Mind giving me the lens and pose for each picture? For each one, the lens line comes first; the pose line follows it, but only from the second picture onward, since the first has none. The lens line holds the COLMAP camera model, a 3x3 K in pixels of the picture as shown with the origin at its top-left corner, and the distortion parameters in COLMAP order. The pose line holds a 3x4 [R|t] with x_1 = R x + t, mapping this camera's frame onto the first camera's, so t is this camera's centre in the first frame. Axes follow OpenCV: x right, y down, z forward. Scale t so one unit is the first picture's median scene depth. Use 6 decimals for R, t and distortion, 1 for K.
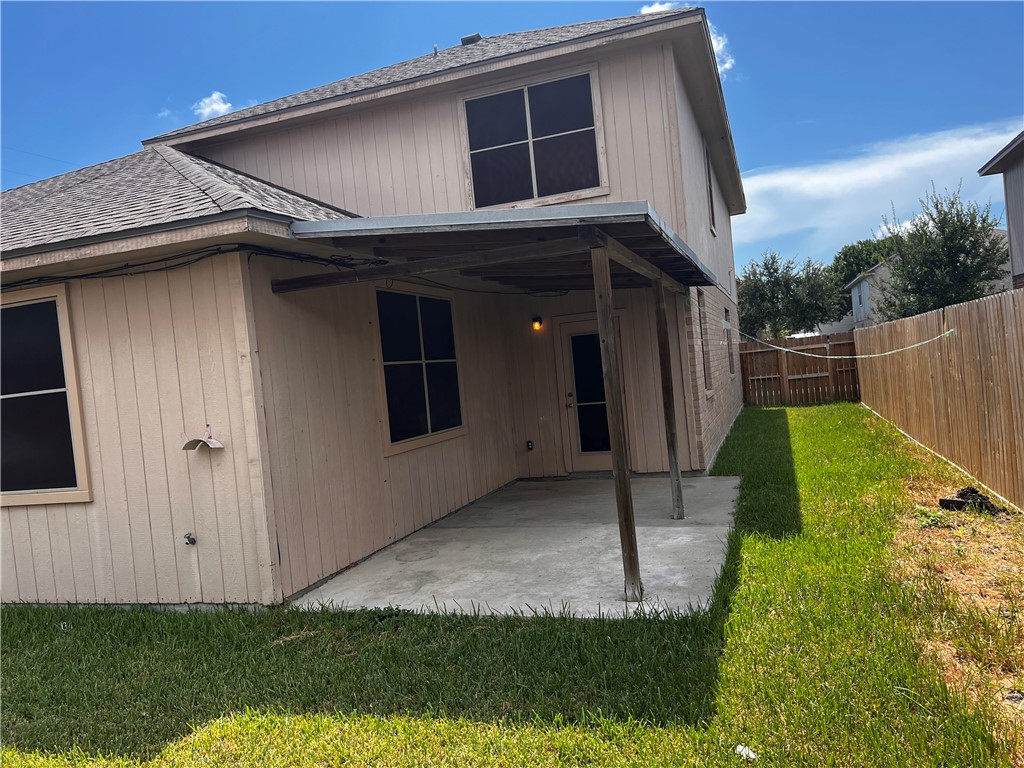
lens RADIAL K [[768.8, 0, 510.6], [0, 768.8, 394.8], [0, 0, 1]] dist [0.069607, -0.086091]
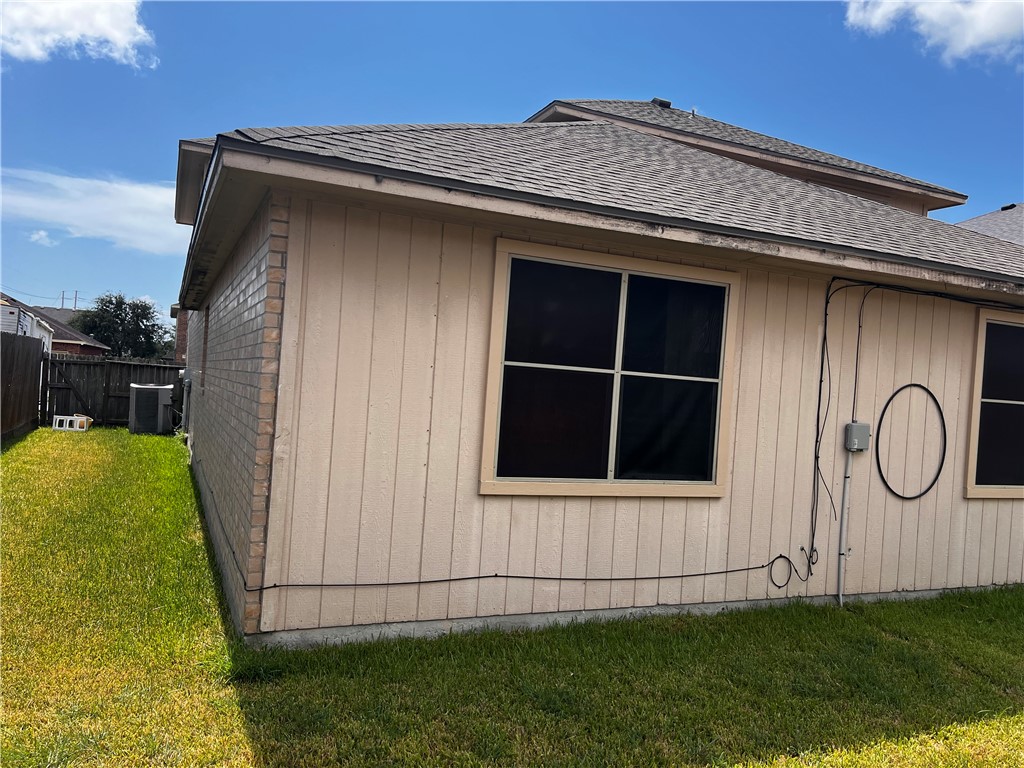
lens RADIAL K [[829.9, 0, 512.4], [0, 829.9, 399.6], [0, 0, 1]] dist [0.081341, -0.104810]
pose [[0.697918, 0.134410, 0.703452, -1.524218], [-0.107492, 0.990764, -0.082661, 0.135174], [-0.708065, -0.017925, 0.705920, 0.466314]]
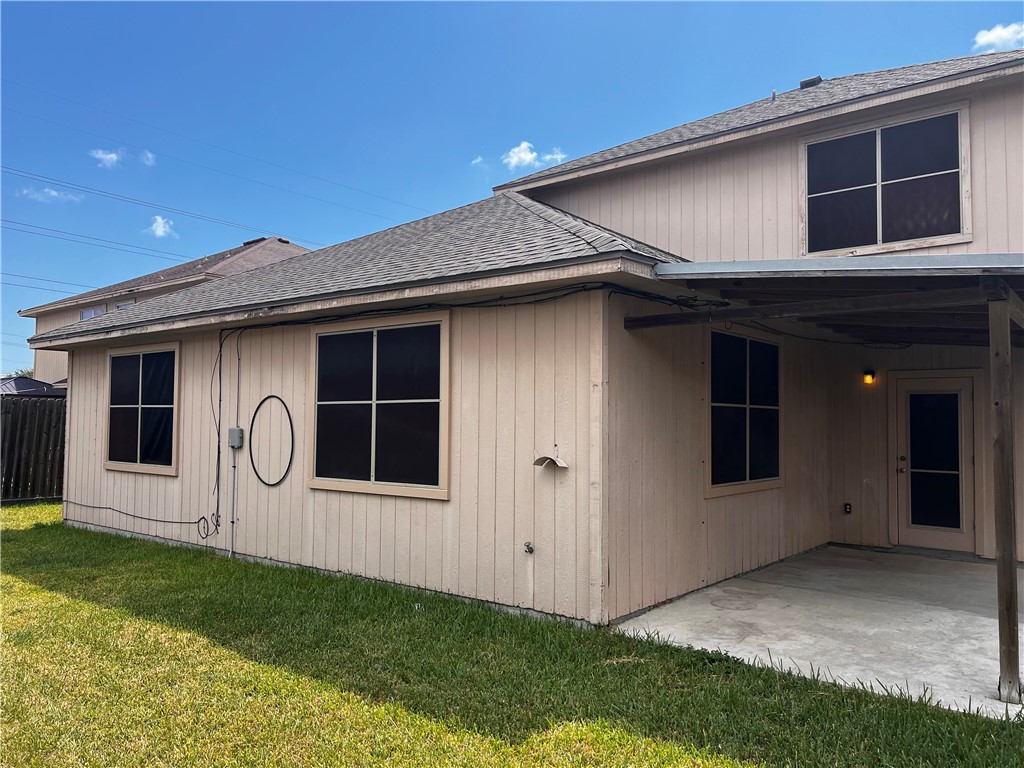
lens RADIAL K [[772.1, 0, 512.0], [0, 772.1, 384.0], [0, 0, 1]] dist [0.073933, -0.083189]
pose [[0.934361, 0.087019, -0.345539, -0.075530], [-0.109245, 0.992980, -0.045340, 0.008808], [0.339168, 0.080112, 0.937308, -0.041938]]
